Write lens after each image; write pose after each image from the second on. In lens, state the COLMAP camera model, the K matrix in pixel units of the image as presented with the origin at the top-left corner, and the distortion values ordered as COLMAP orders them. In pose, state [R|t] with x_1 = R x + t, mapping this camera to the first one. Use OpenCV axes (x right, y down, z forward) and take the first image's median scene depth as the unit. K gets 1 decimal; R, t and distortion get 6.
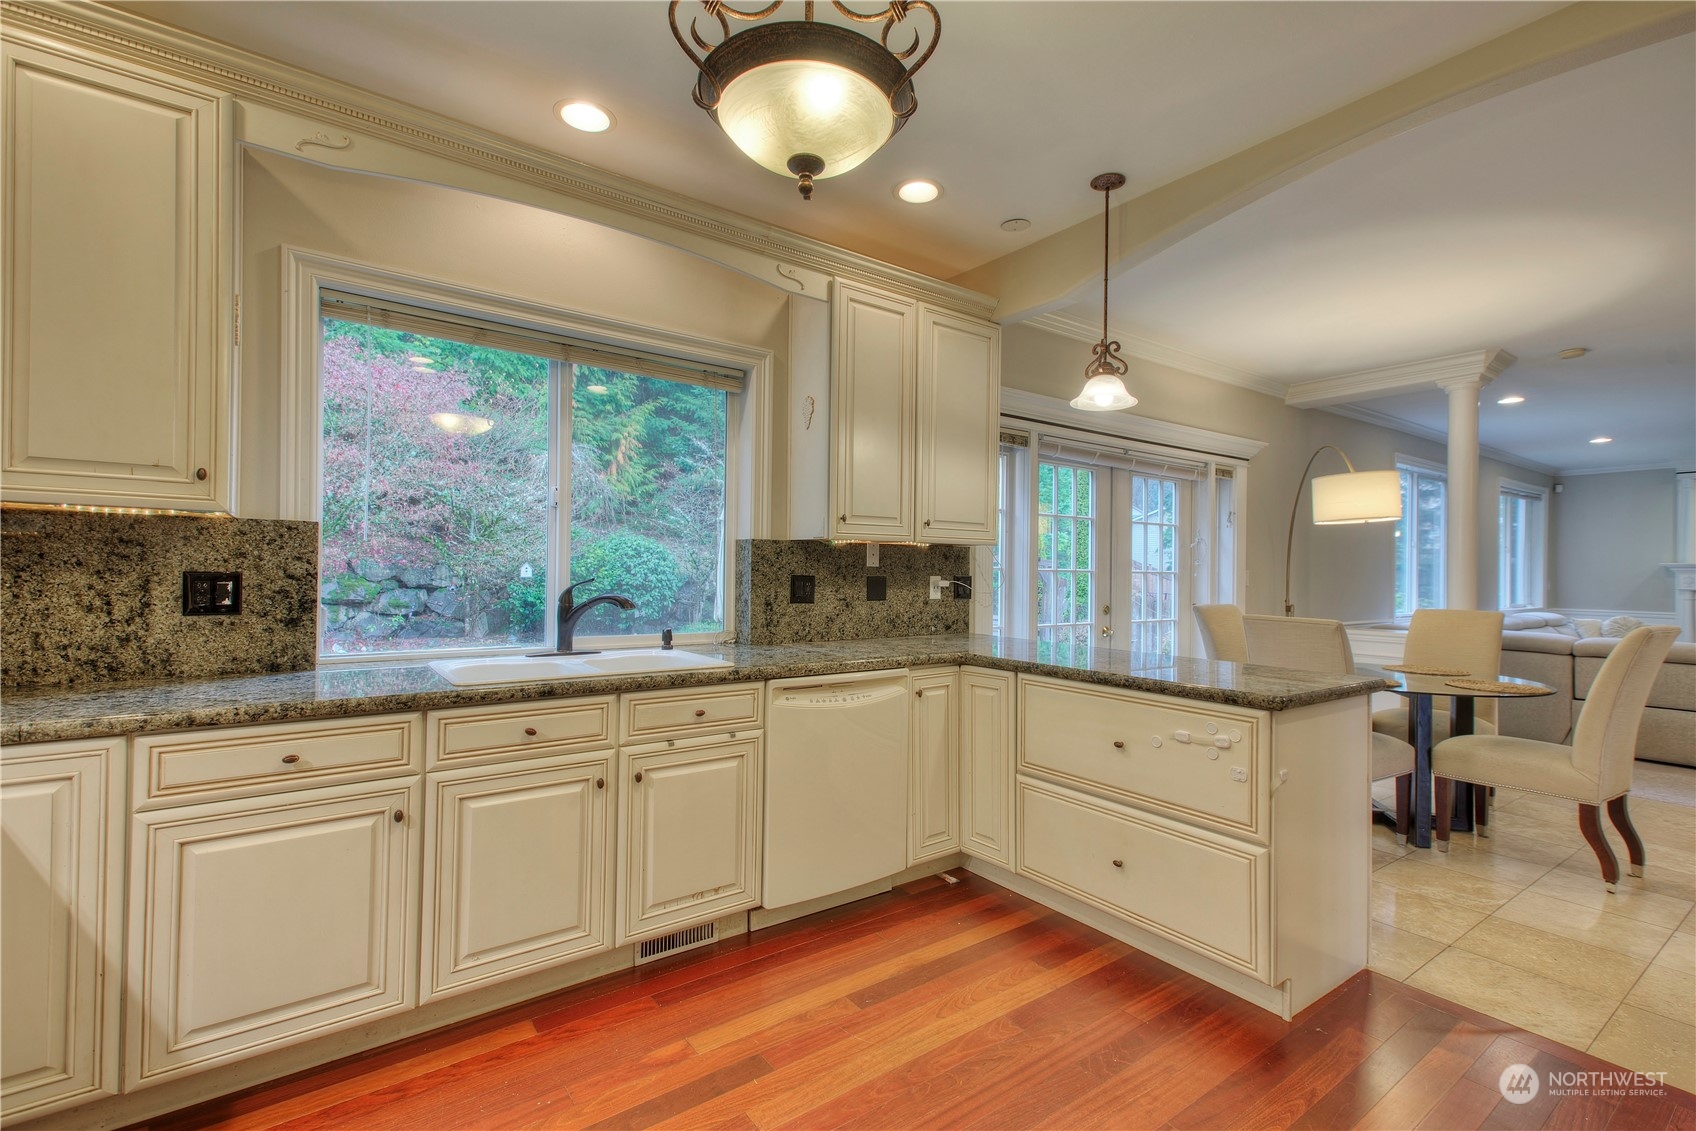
lens RADIAL K [[774.1, 0, 849.1], [0, 774.1, 569.1], [0, 0, 1]] dist [0.020633, -0.002846]
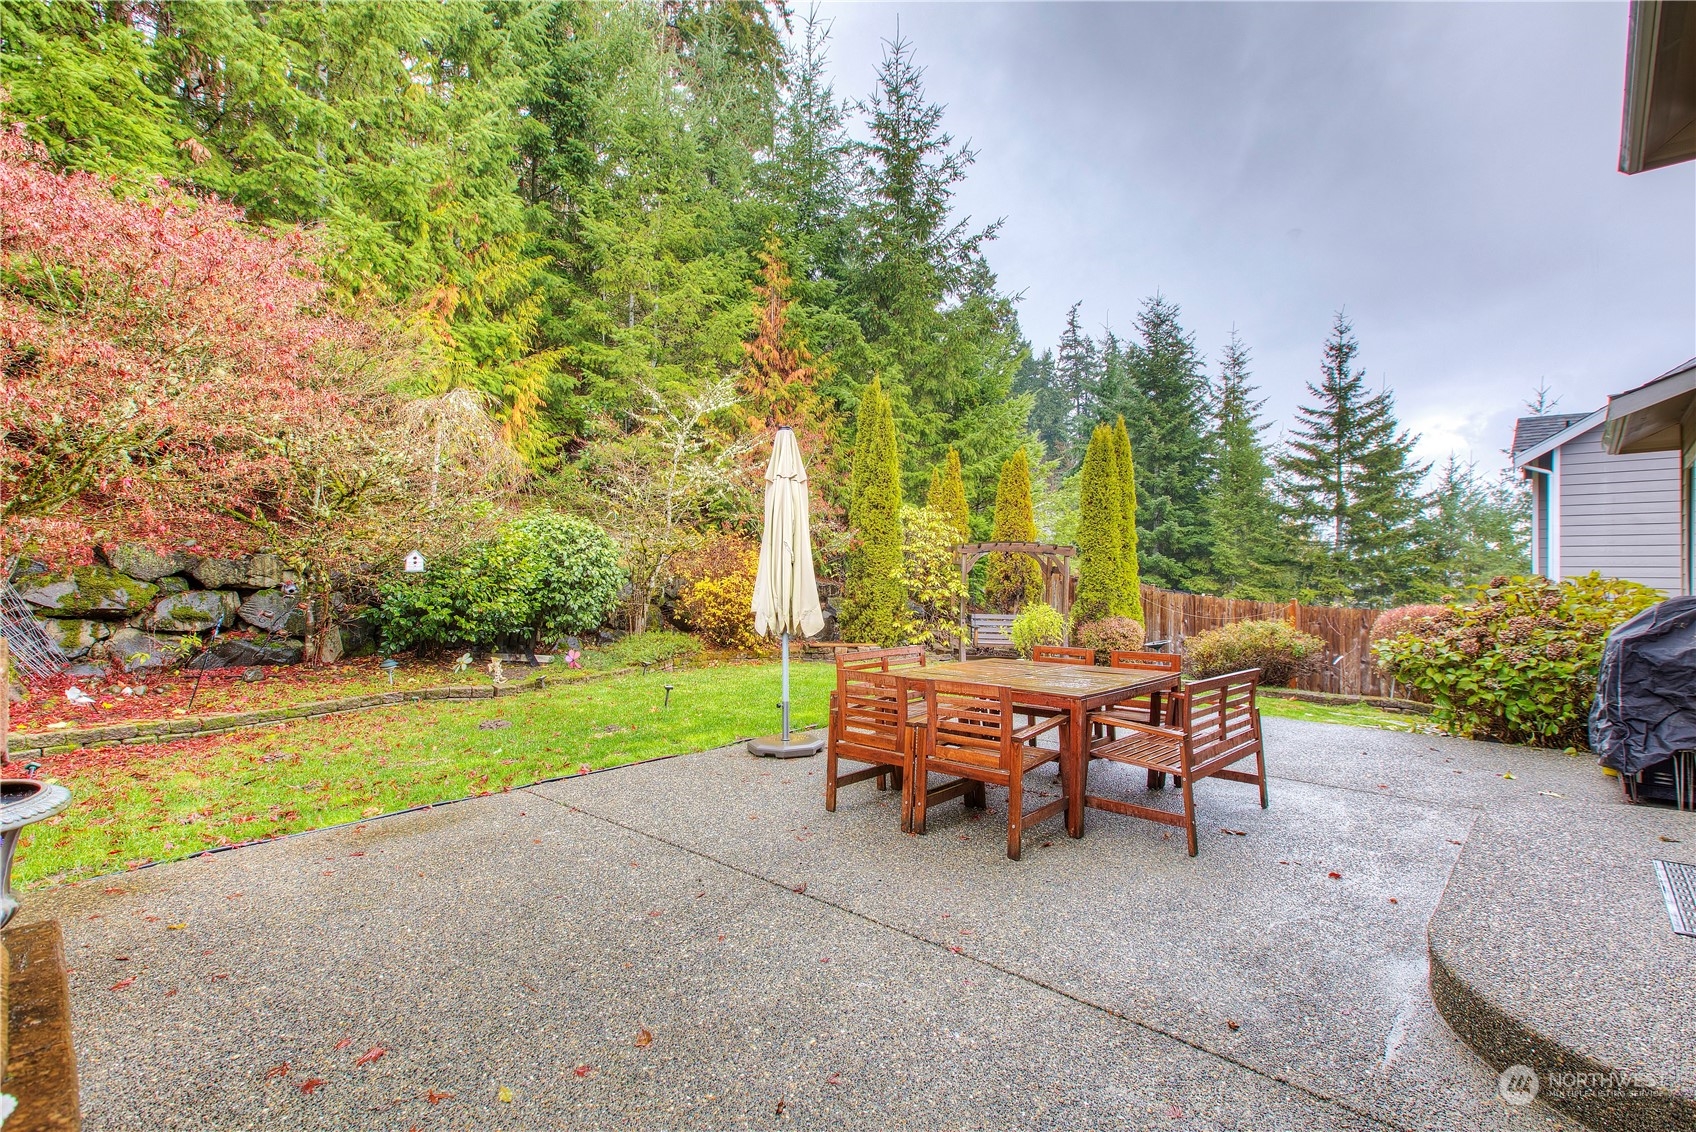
lens RADIAL K [[774.1, 0, 854.7], [0, 774.1, 559.6], [0, 0, 1]] dist [0.020633, -0.002846]
pose [[0.981172, -0.003777, 0.193098, -0.197905], [0.005574, 0.999946, -0.008765, 0.009653], [-0.193055, 0.009676, 0.981140, 0.310980]]
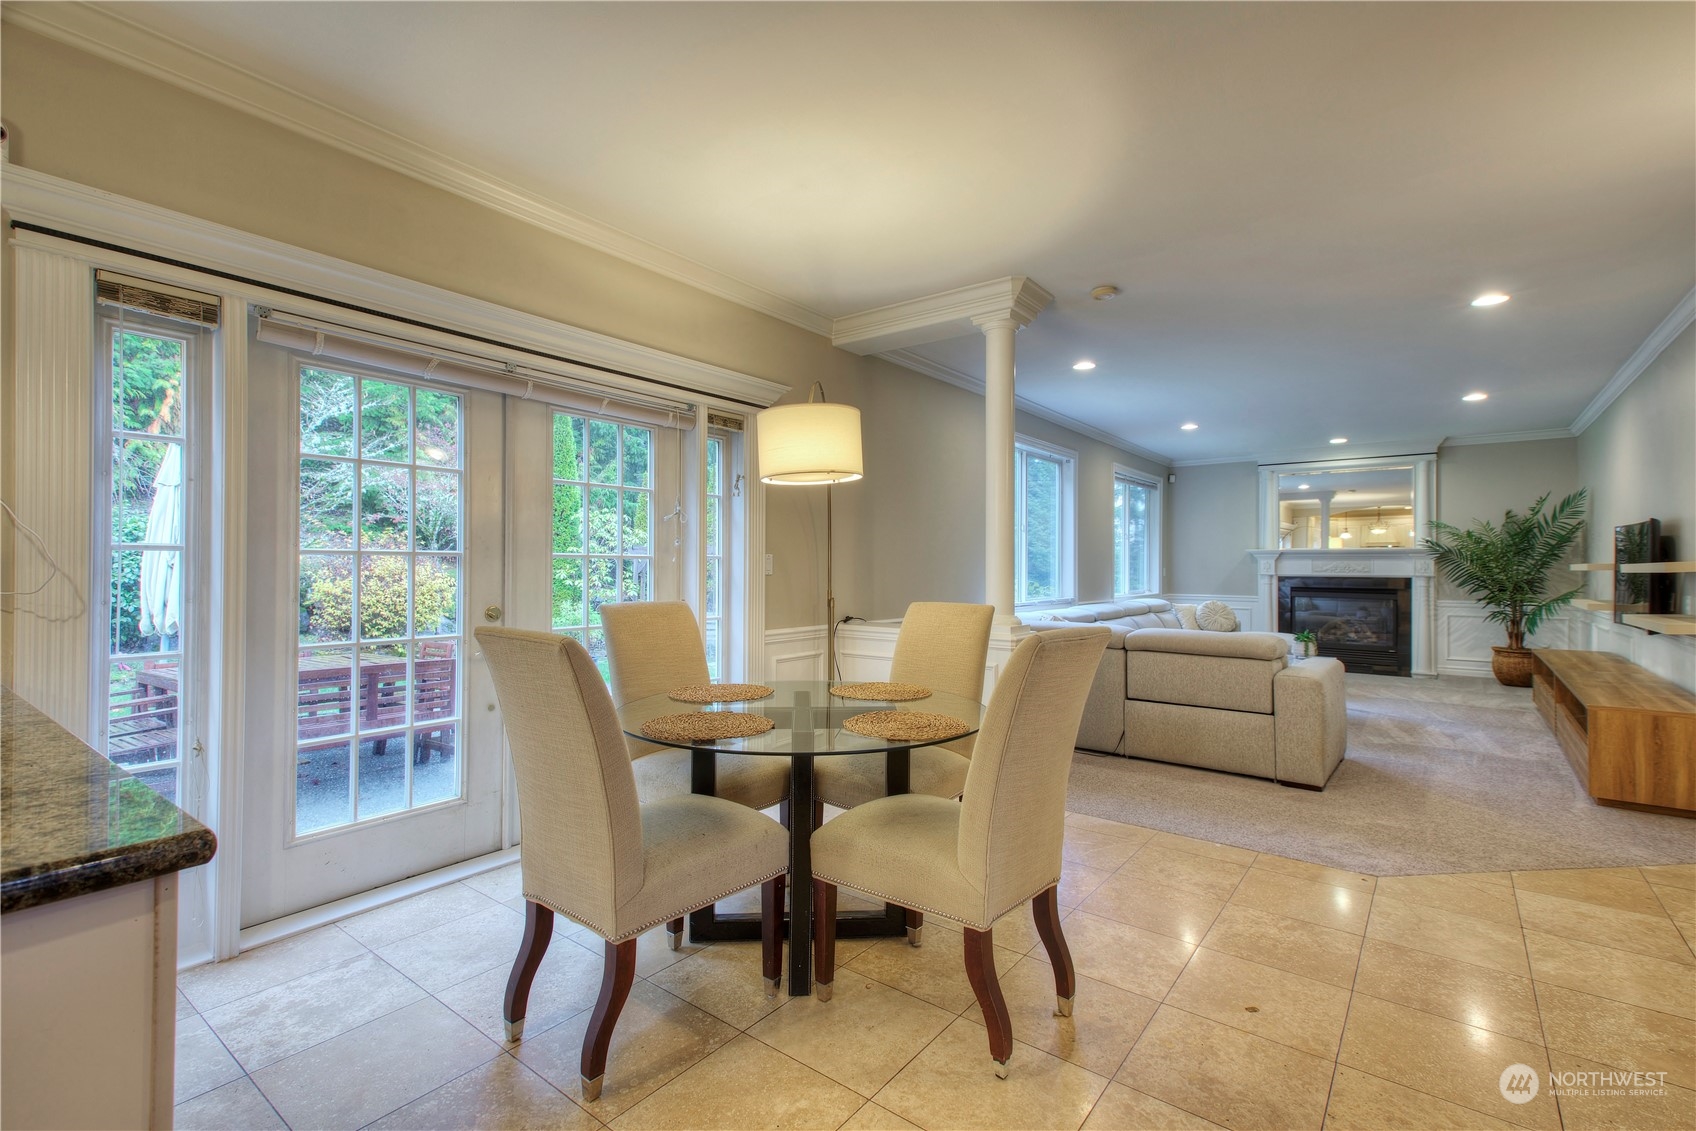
lens RADIAL K [[774.1, 0, 856.0], [0, 774.1, 561.1], [0, 0, 1]] dist [0.020633, -0.002846]
pose [[0.956967, -0.004509, 0.290161, 0.208315], [0.005003, 0.999987, -0.000962, 0.005488], [-0.290153, 0.002372, 0.956977, 0.139858]]
